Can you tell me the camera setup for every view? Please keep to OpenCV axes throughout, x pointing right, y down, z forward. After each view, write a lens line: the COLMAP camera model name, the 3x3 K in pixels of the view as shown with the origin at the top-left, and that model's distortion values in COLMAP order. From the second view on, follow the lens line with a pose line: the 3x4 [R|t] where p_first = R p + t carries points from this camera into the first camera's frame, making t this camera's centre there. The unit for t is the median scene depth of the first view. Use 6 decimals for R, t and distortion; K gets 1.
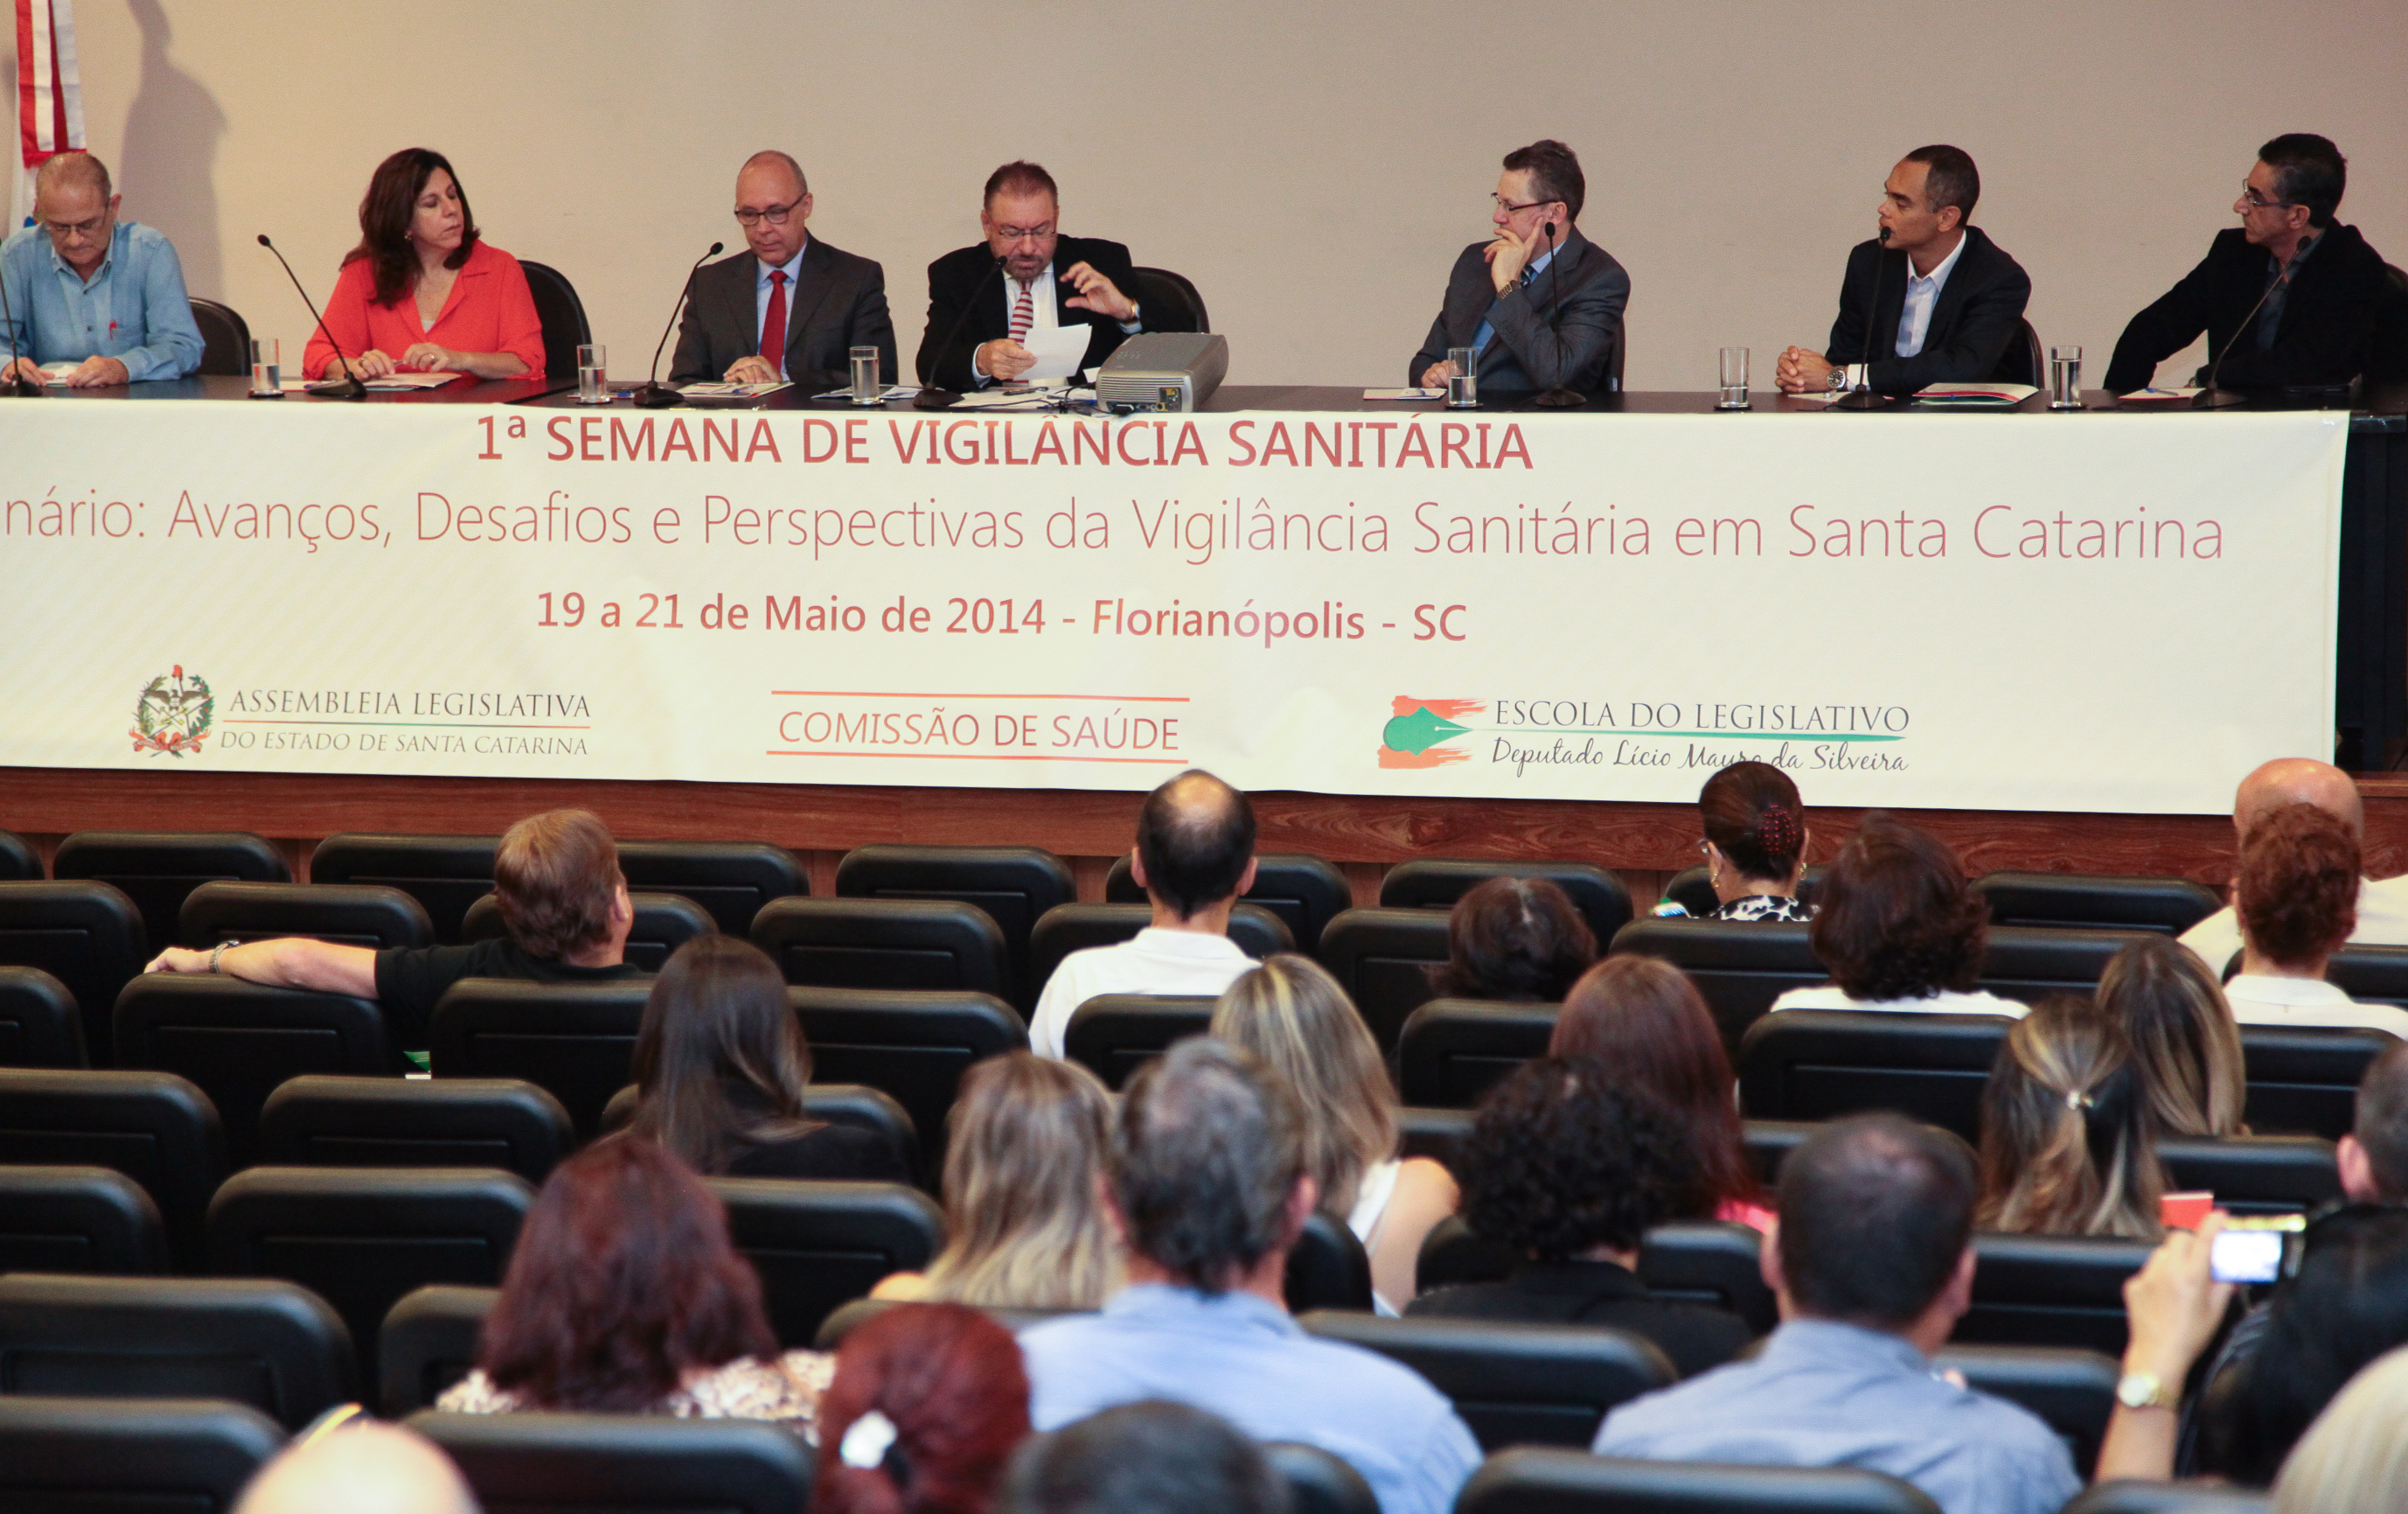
lens RADIAL K [[6492.2, 0, 1262.3], [0, 6492.2, 754.3], [0, 0, 1]] dist [0.691684, 0.000000]
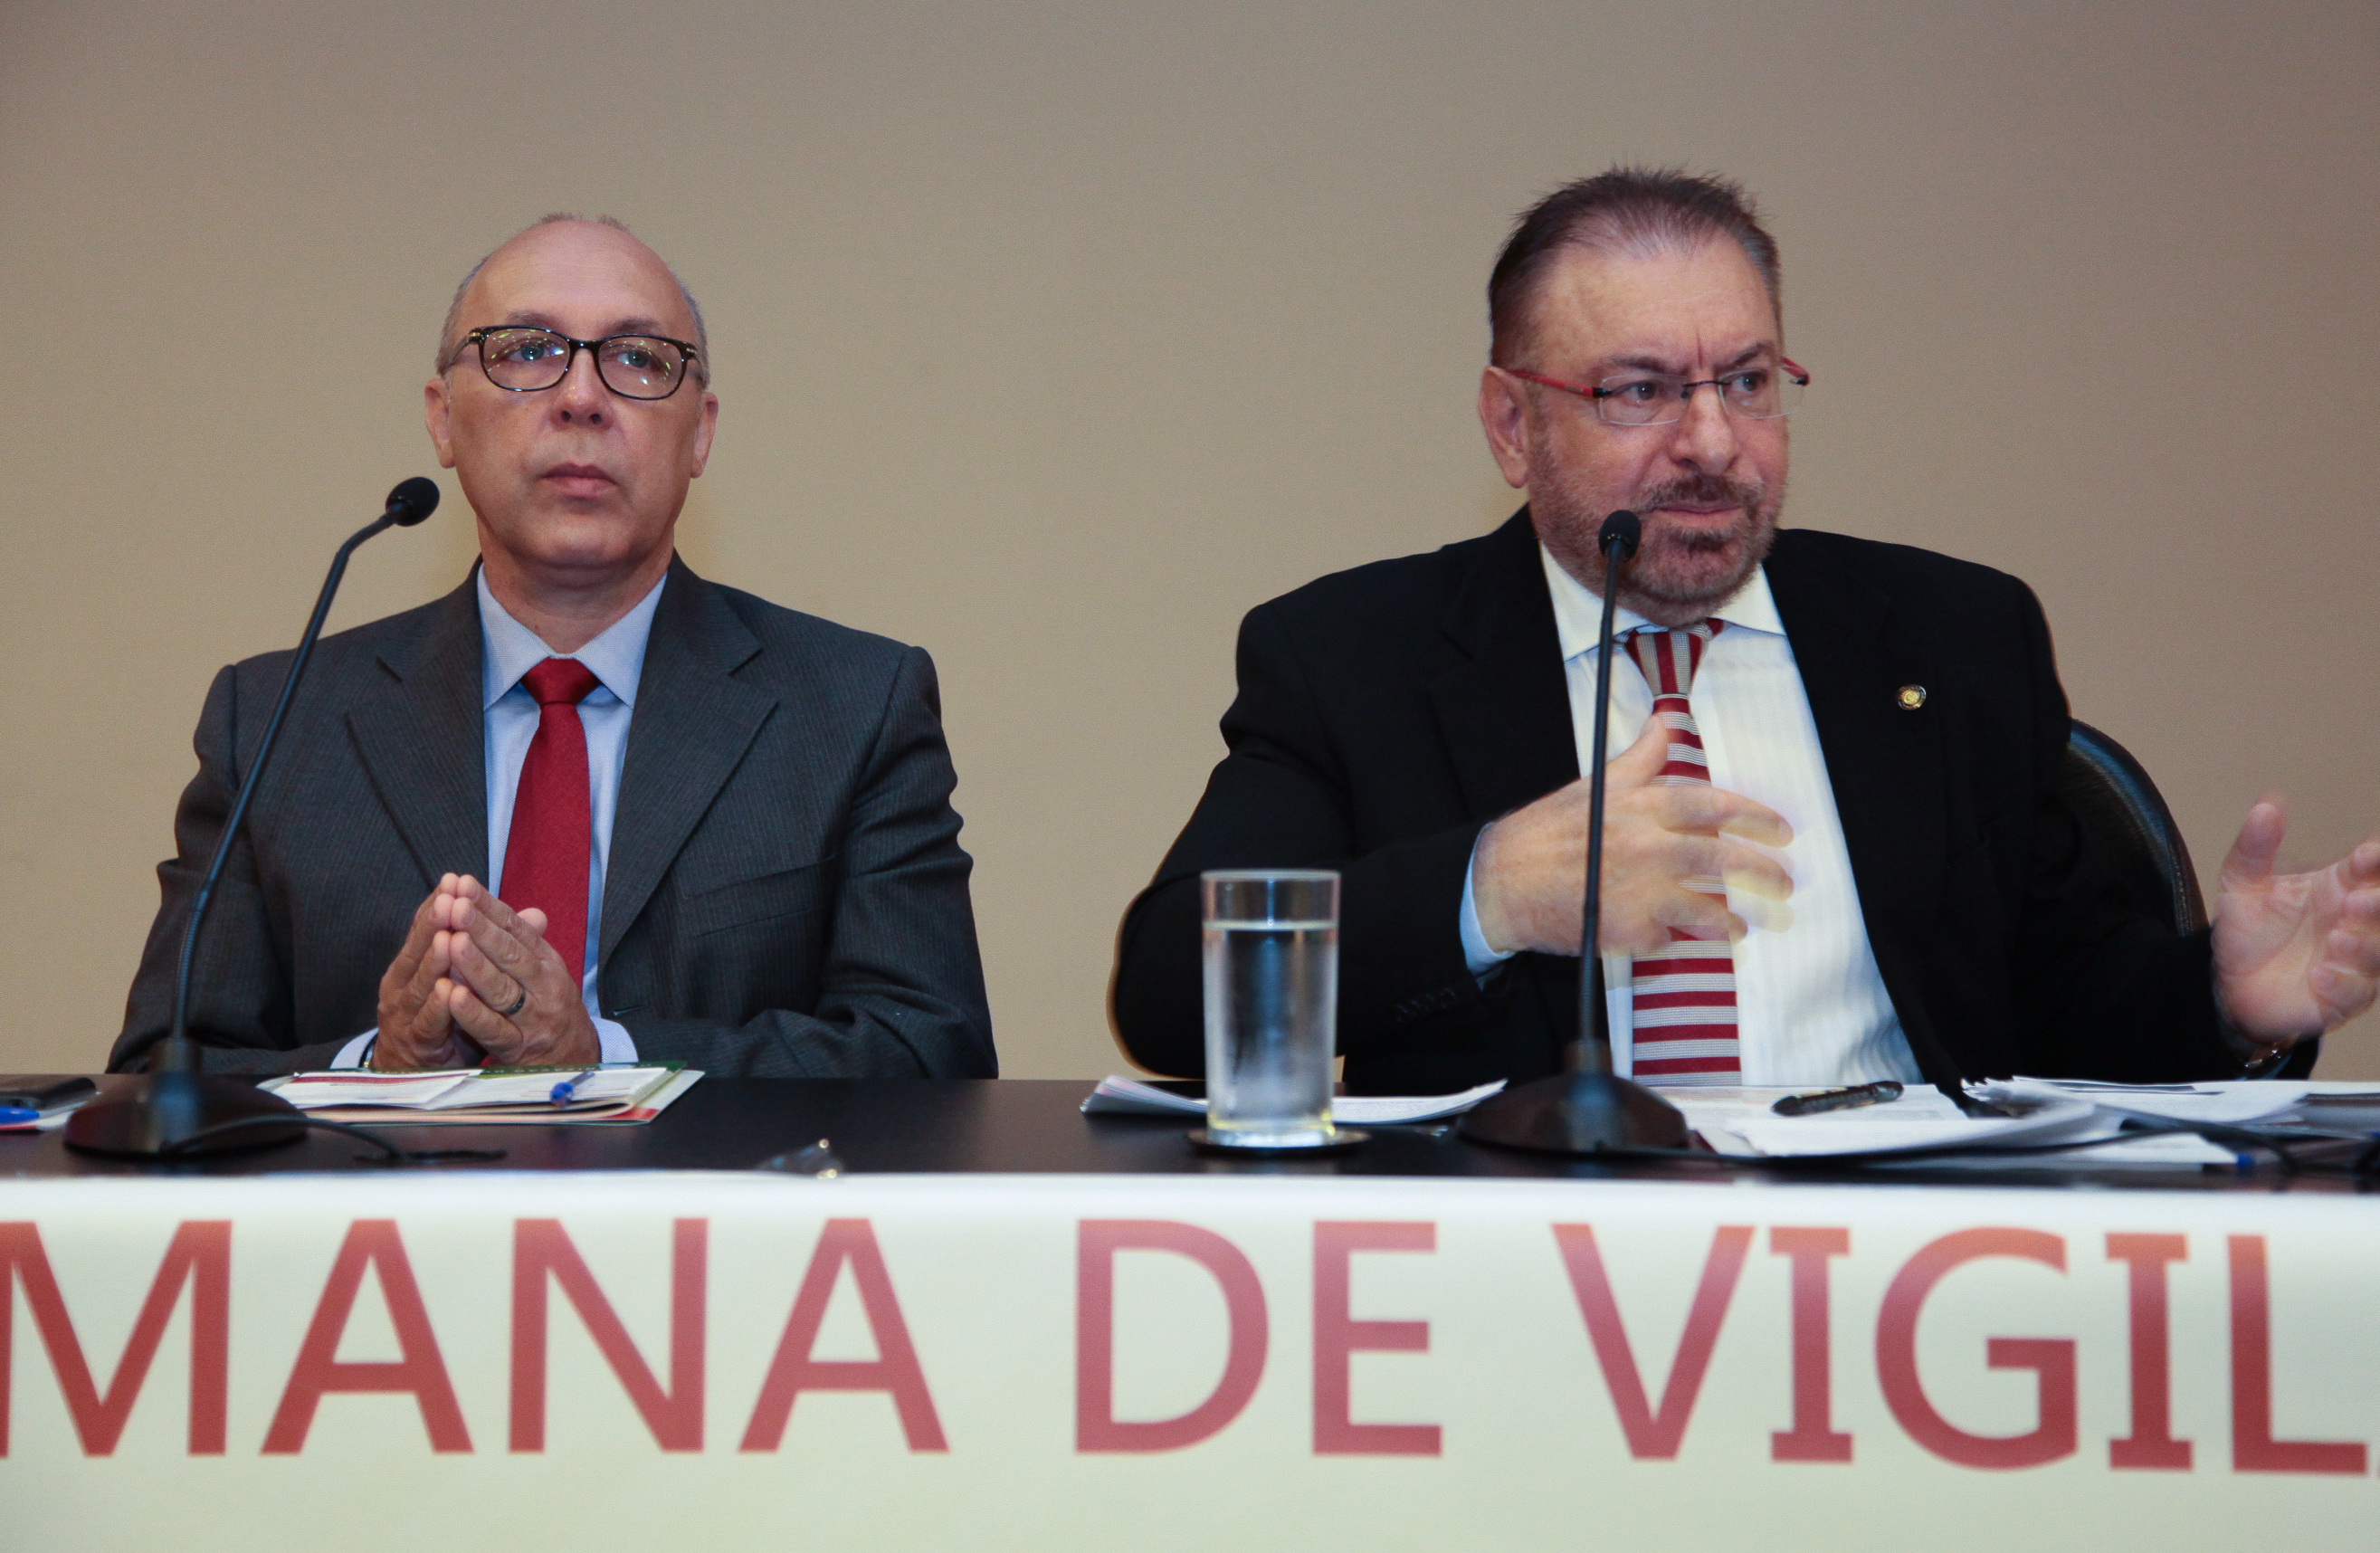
lens RADIAL K [[4579.7, 0, 1242.9], [0, 4579.7, 779.6], [0, 0, 1]] dist [0.263306, 0.000000]
pose [[0.969836, 0.027929, 0.242153, -0.098533], [0.008917, 0.988685, -0.149742, -0.044143], [-0.243595, 0.147384, 0.958613, 0.872055]]
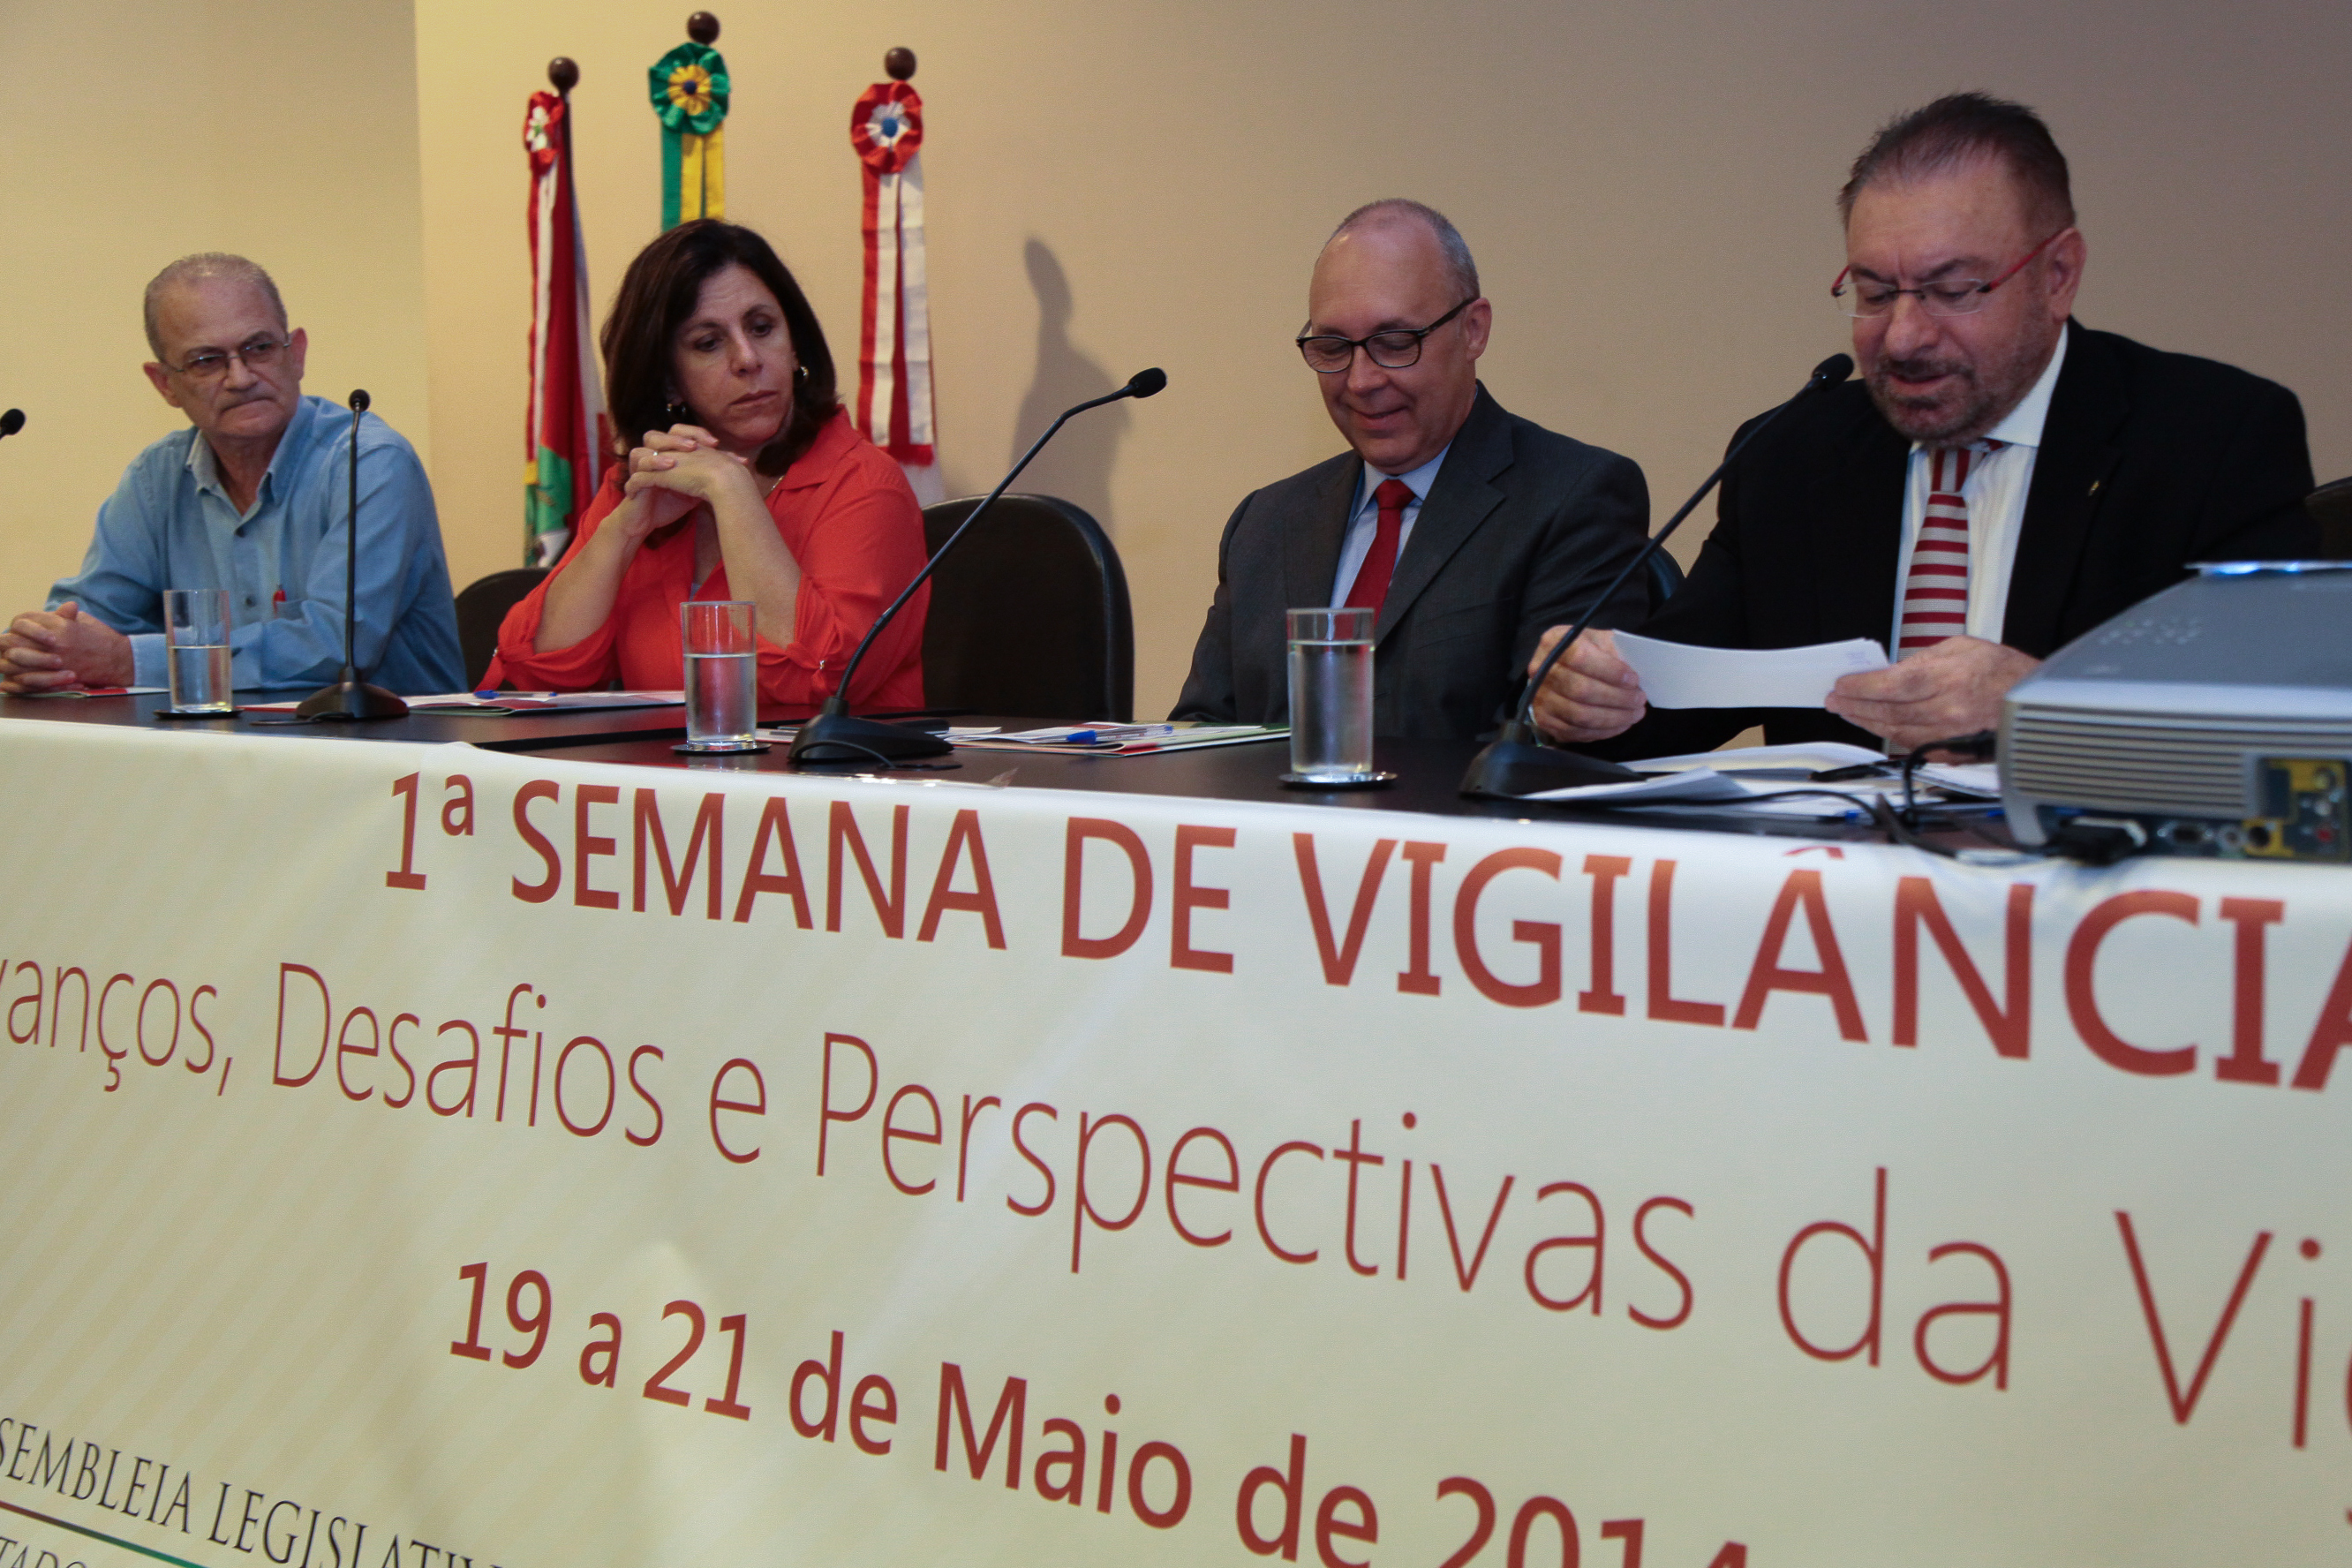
lens RADIAL K [[3105.7, 0, 1197.5], [0, 3105.7, 784.1], [0, 0, 1]] dist [0.110233, 0.000000]
pose [[0.920960, 0.048137, -0.386672, -0.006891], [-0.071597, 0.996350, -0.046492, -0.046624], [0.383023, 0.070502, 0.921045, 0.867200]]
